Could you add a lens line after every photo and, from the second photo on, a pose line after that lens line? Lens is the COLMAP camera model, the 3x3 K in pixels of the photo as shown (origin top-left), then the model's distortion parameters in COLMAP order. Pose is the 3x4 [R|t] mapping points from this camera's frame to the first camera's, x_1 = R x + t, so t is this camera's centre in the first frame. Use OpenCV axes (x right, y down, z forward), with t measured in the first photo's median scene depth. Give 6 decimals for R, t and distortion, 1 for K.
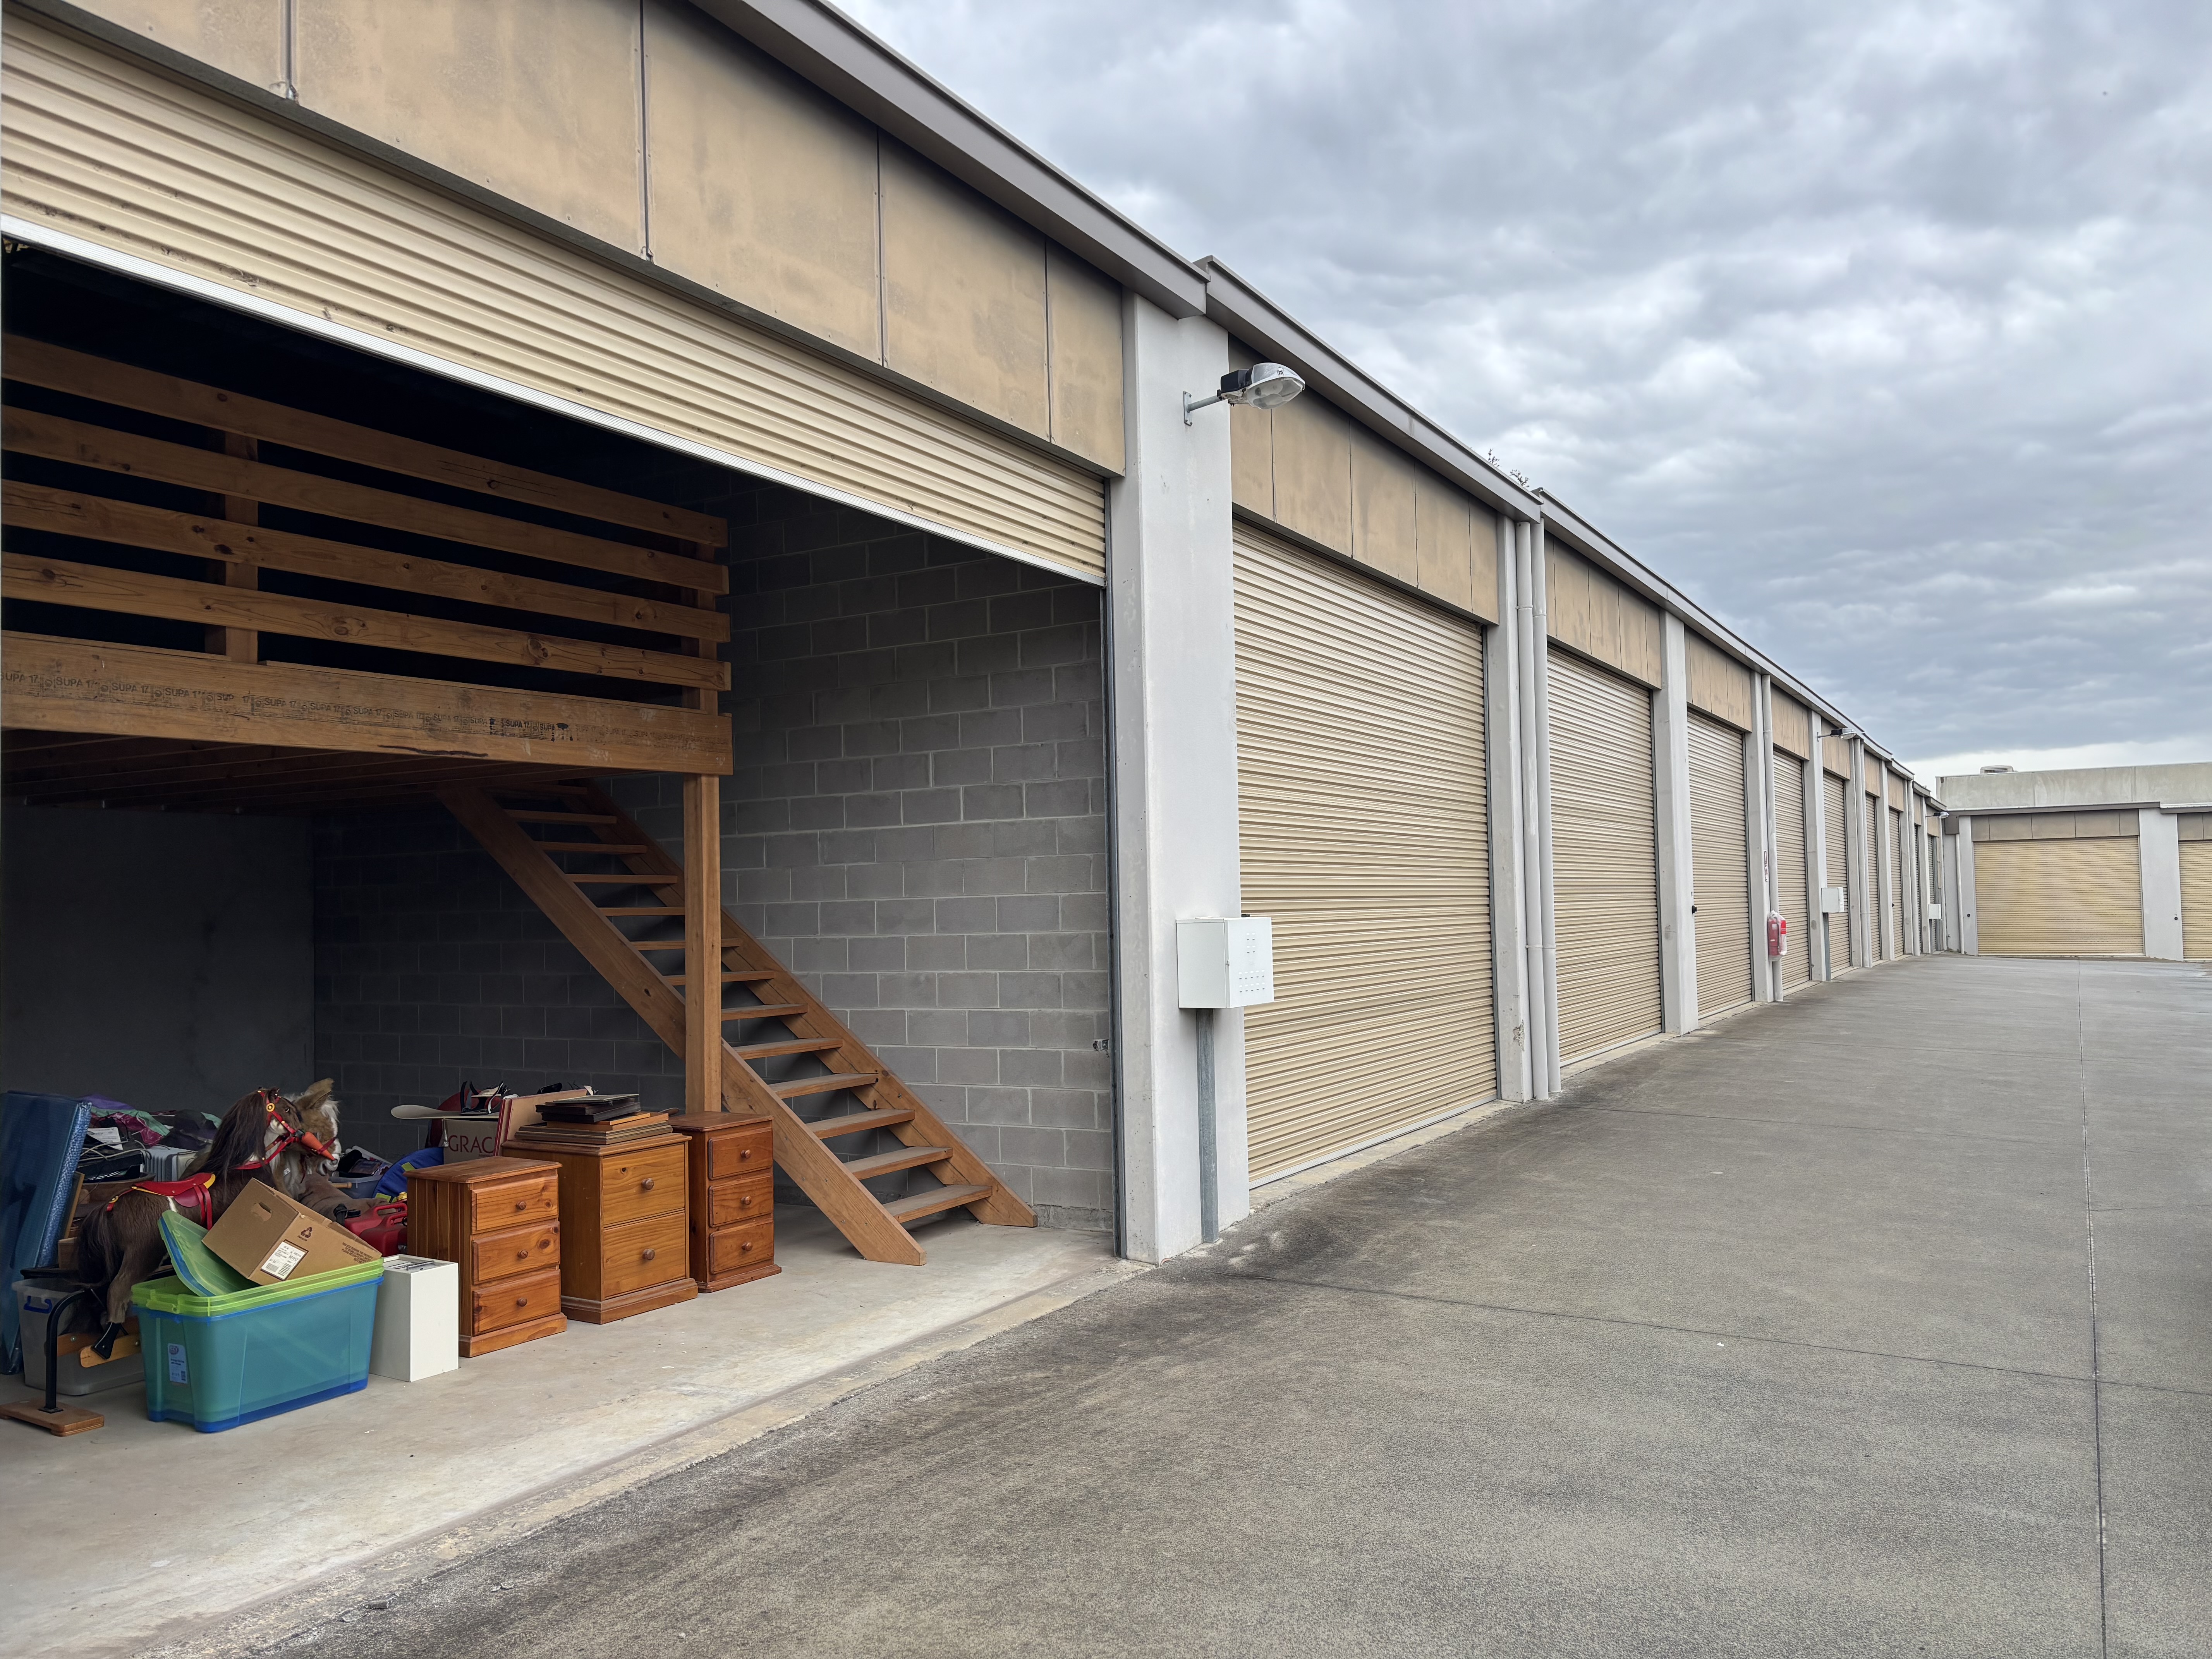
lens RADIAL K [[1669.7, 0, 1112.6], [0, 1669.7, 841.9], [0, 0, 1]] dist [0.057789, -0.056383]
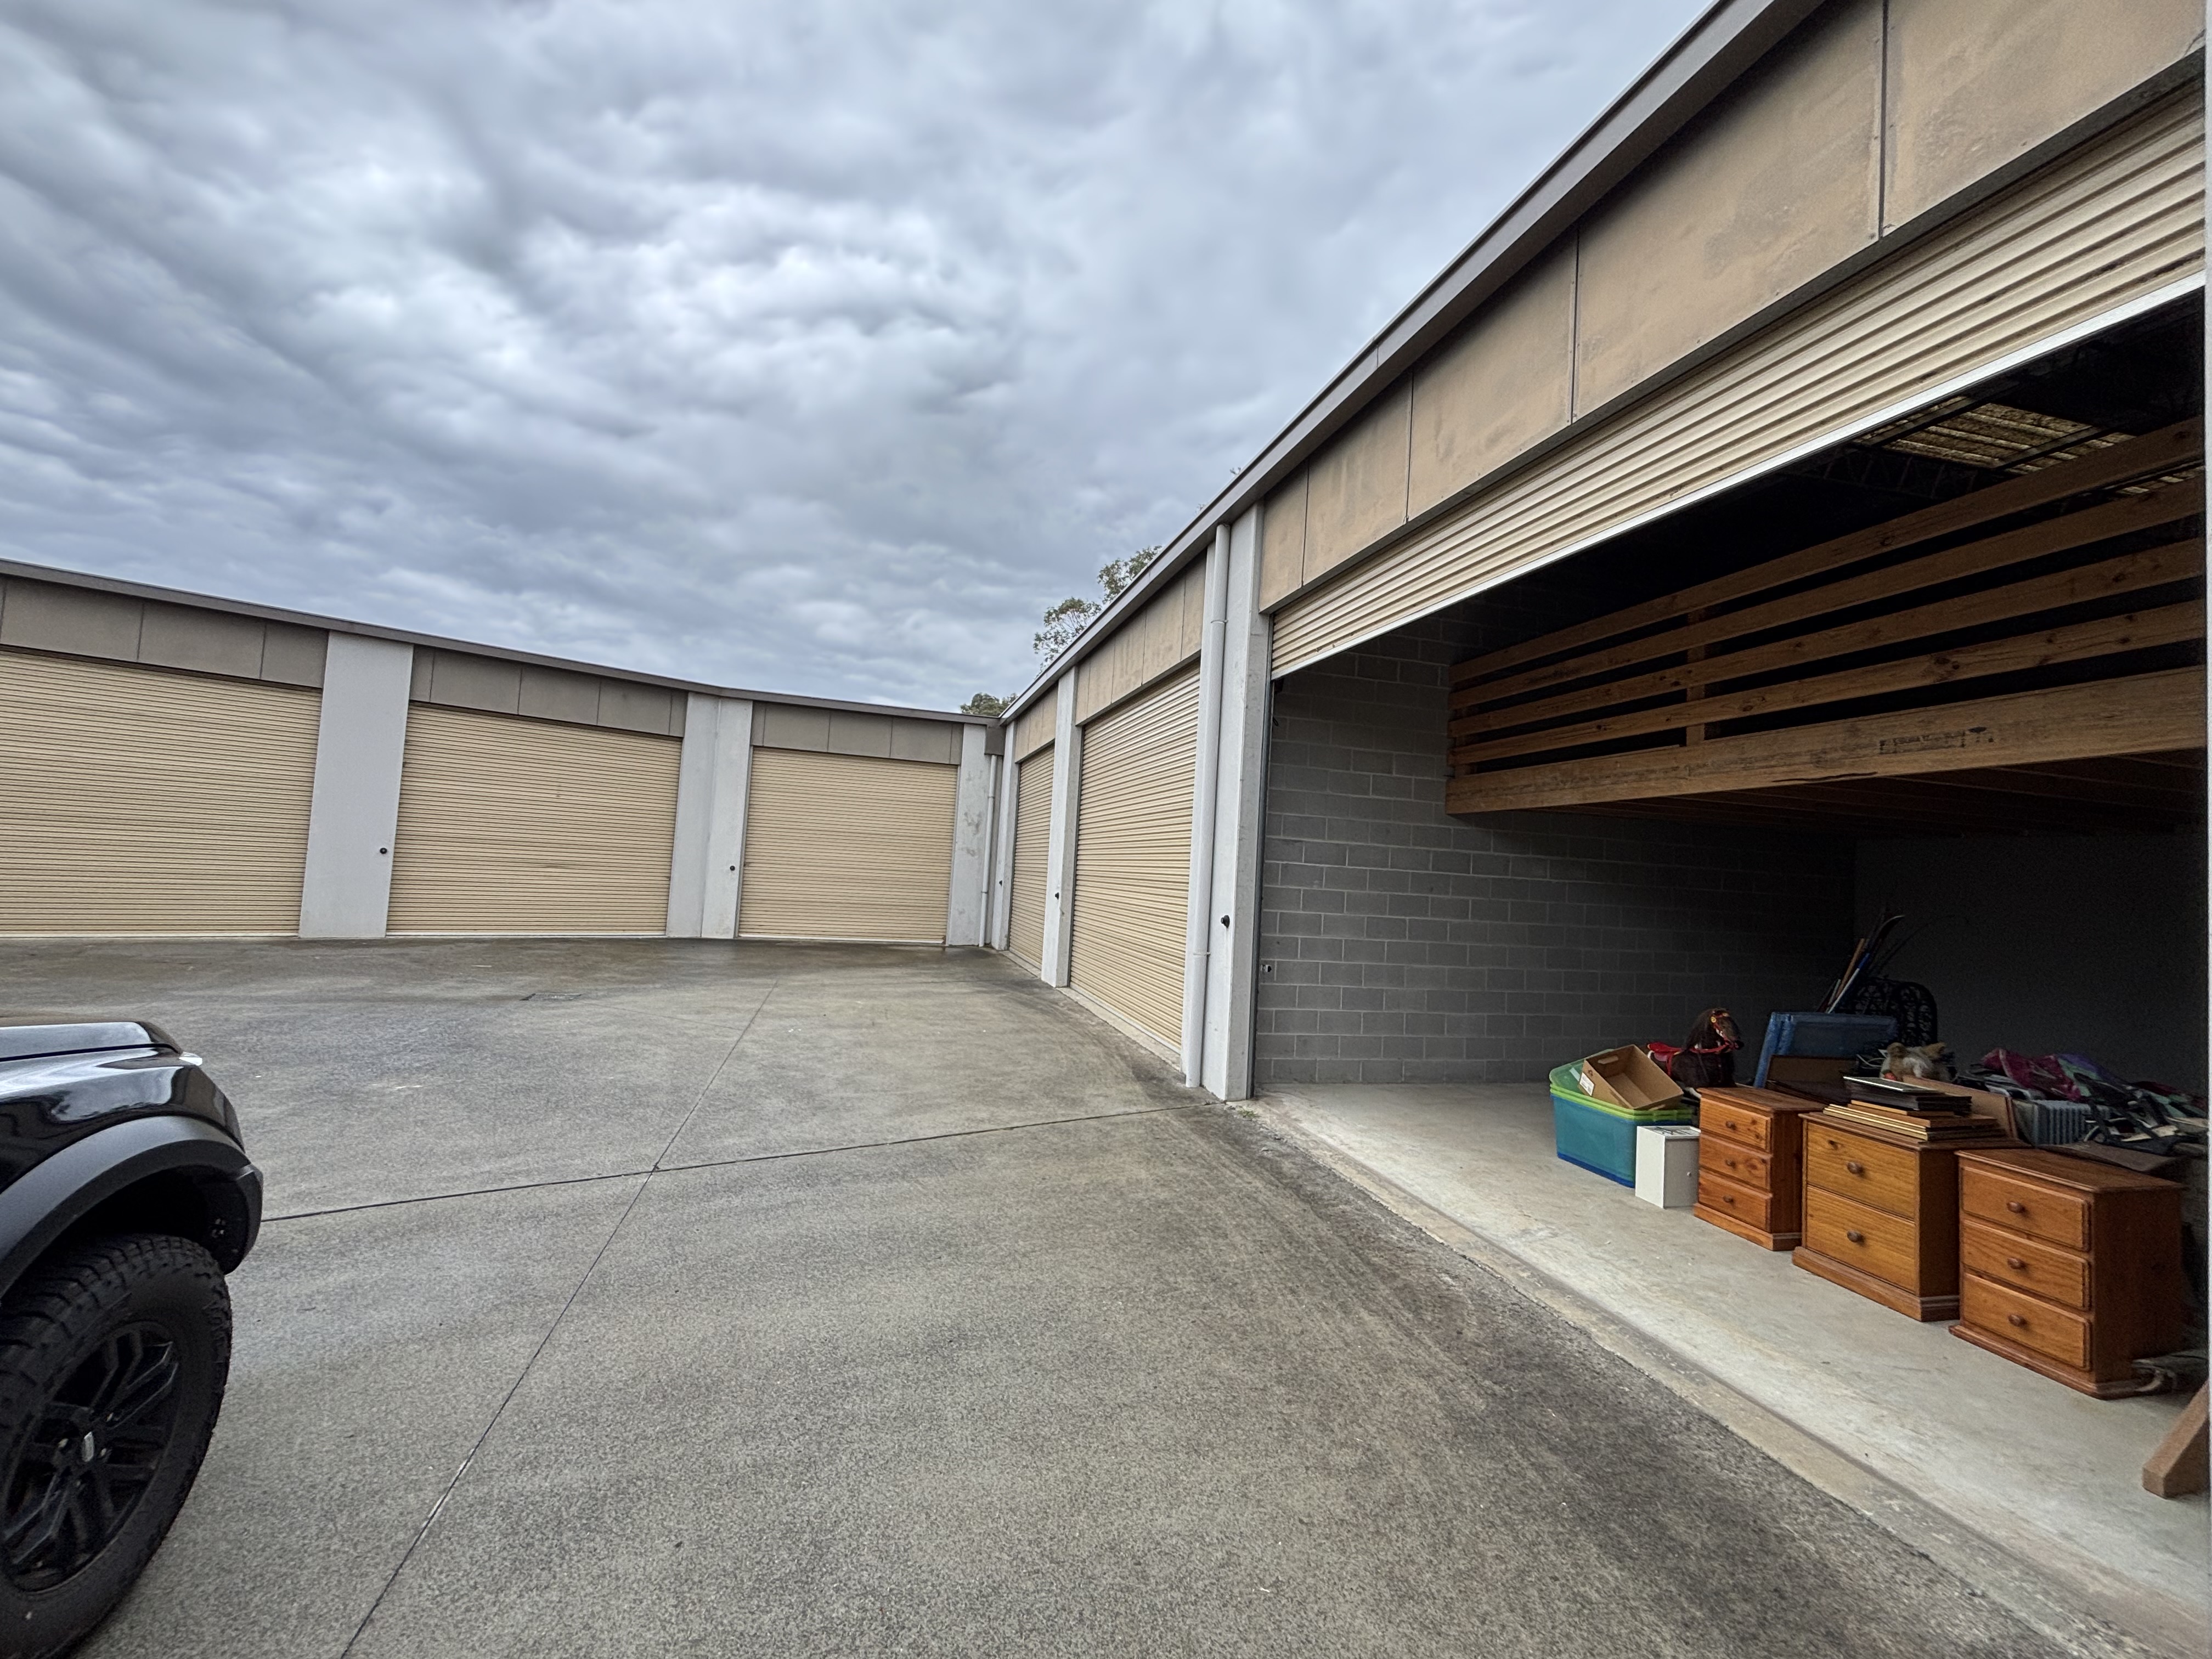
lens RADIAL K [[894.2, 0, 1103.9], [0, 894.2, 829.1], [0, 0, 1]] dist [0.003492, 0.000074]
pose [[-0.703231, -0.052806, -0.708998, 0.517647], [-0.013123, 0.998032, -0.061317, 0.038073], [0.710841, -0.033816, -0.702540, 1.206414]]
